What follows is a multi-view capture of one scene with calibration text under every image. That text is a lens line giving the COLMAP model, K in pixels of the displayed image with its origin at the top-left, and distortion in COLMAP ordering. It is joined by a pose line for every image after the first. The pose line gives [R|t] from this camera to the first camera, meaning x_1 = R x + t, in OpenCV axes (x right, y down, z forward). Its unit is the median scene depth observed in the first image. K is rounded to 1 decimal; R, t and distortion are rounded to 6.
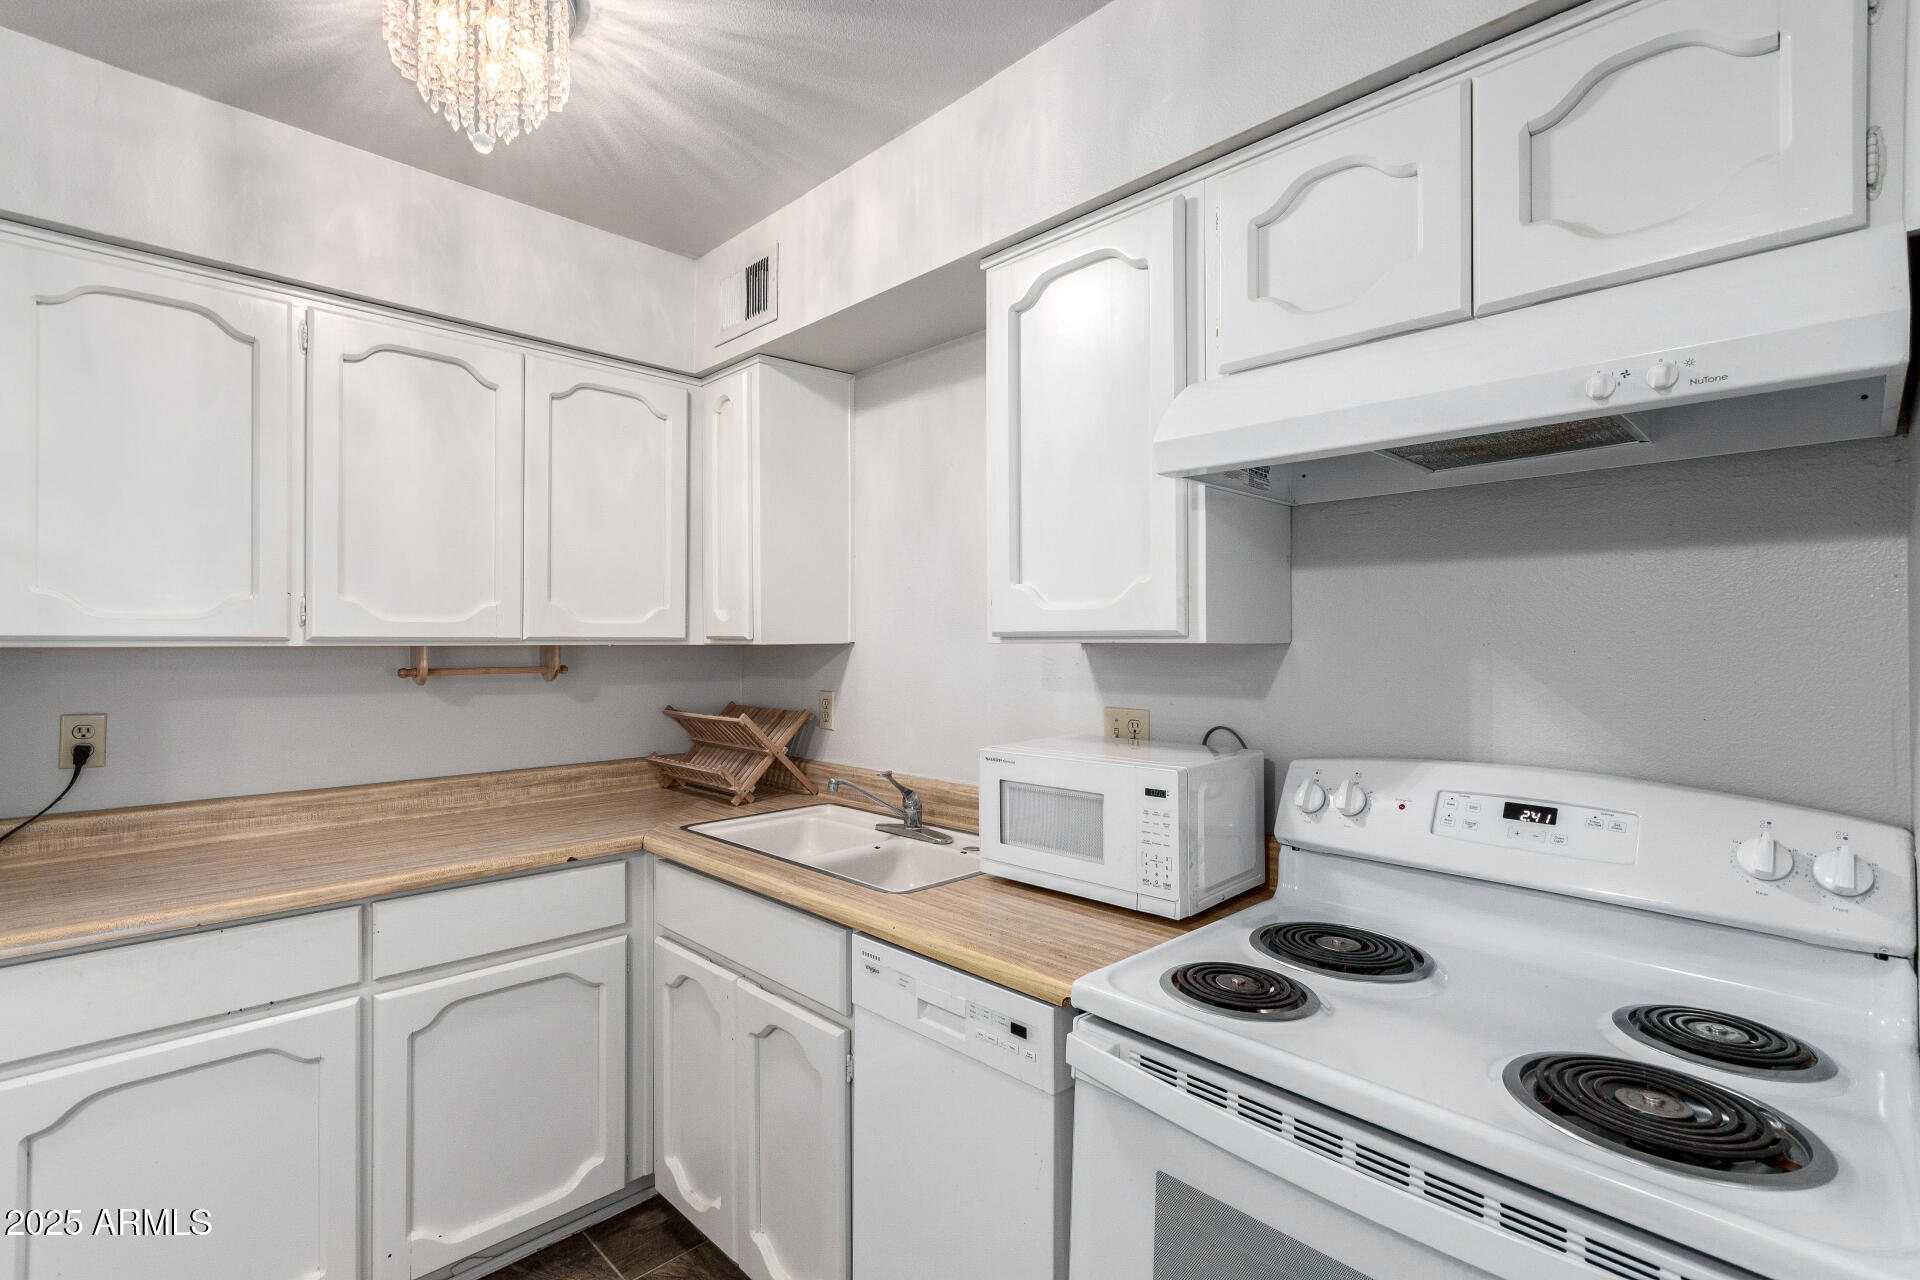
lens RADIAL K [[876.6, 0, 964.8], [0, 876.6, 632.4], [0, 0, 1]] dist [0.004056, -0.000132]
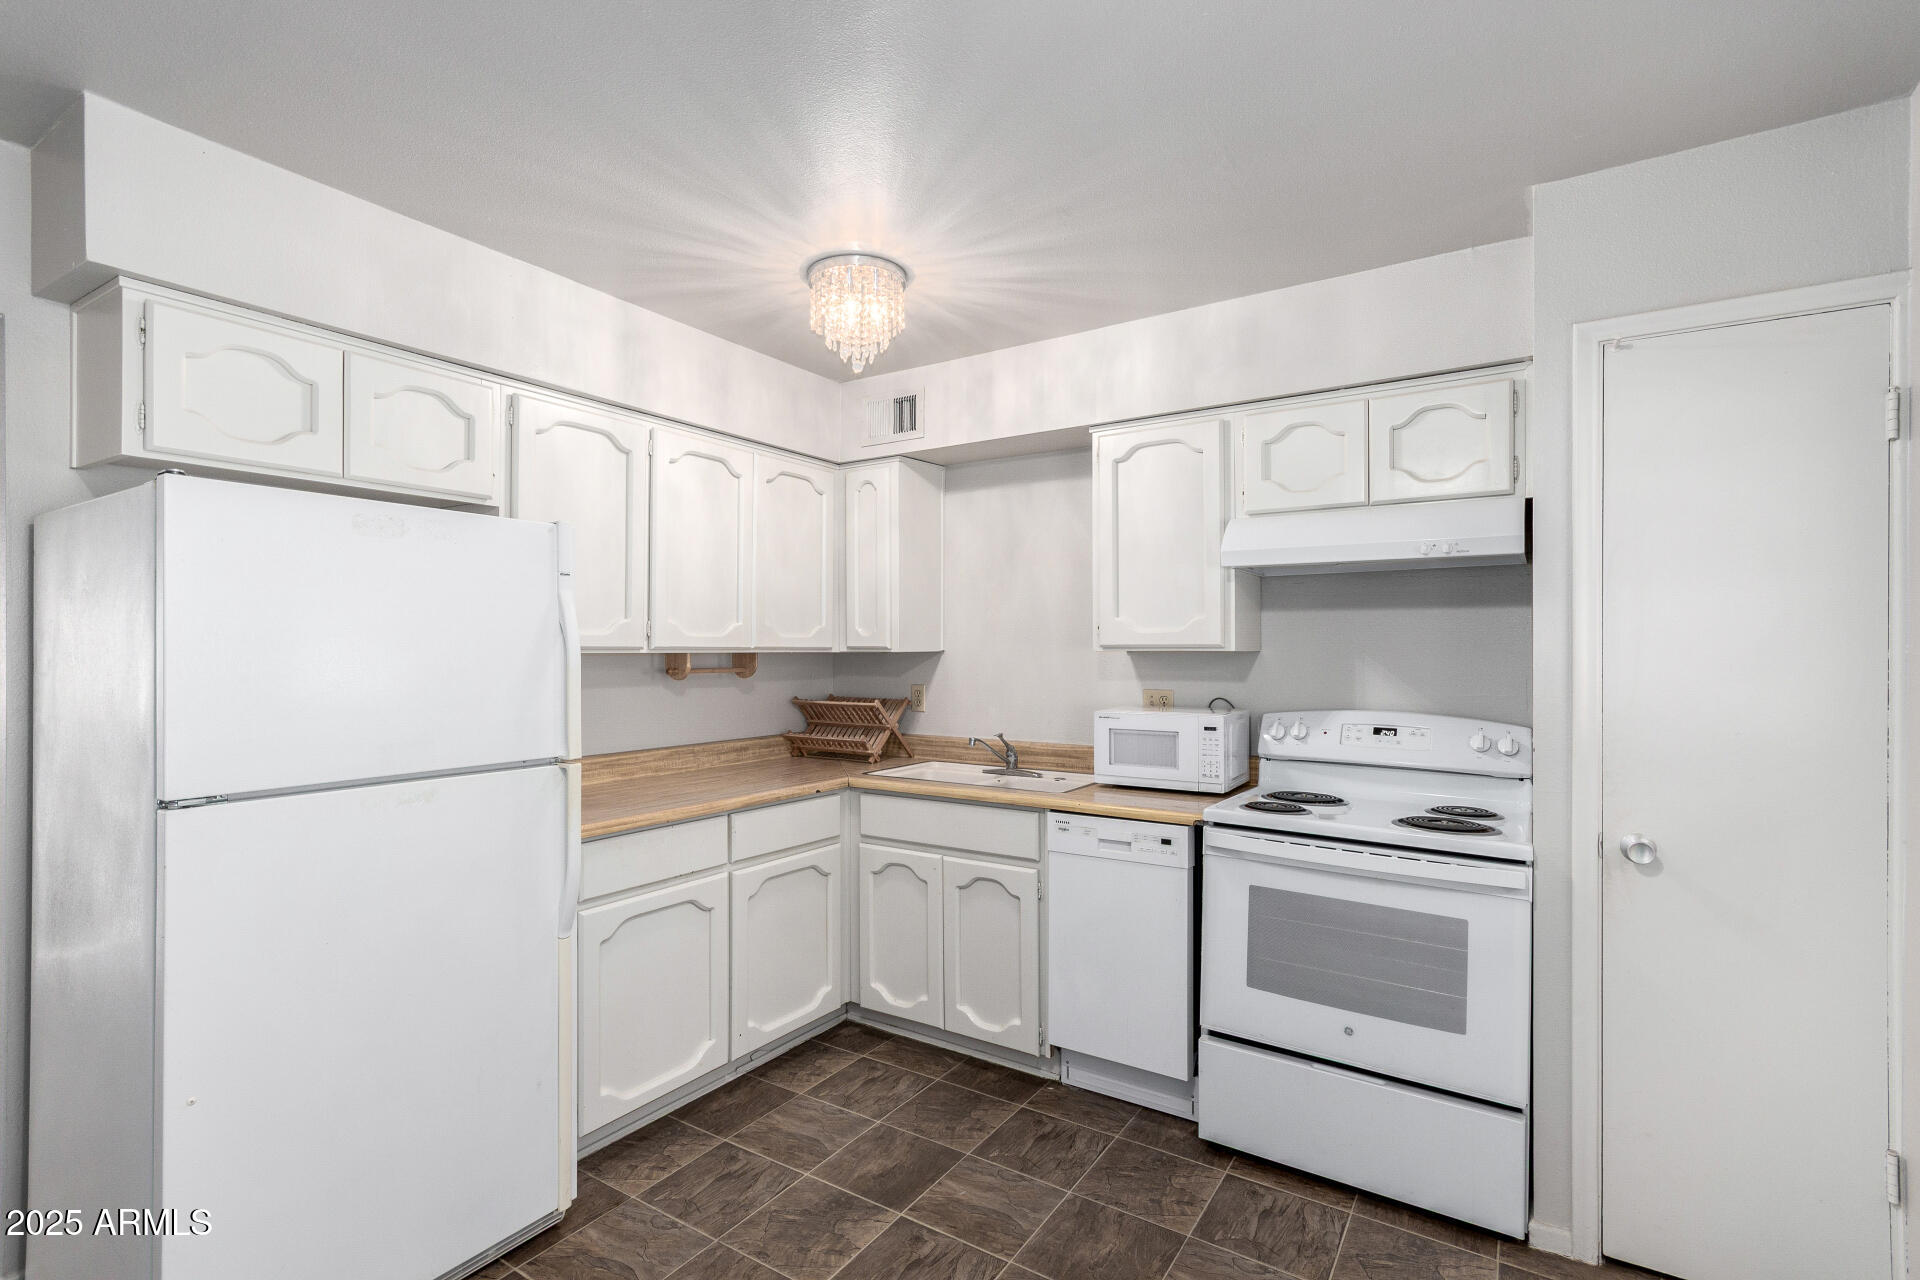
lens RADIAL K [[885.9, 0, 960.0], [0, 885.9, 640.0], [0, 0, 1]] dist [0.000190, -0.000076]
pose [[0.978086, 0.003023, 0.208178, -0.578587], [-0.002823, 0.999995, -0.001262, -0.006303], [-0.208180, 0.000646, 0.978090, -0.629209]]
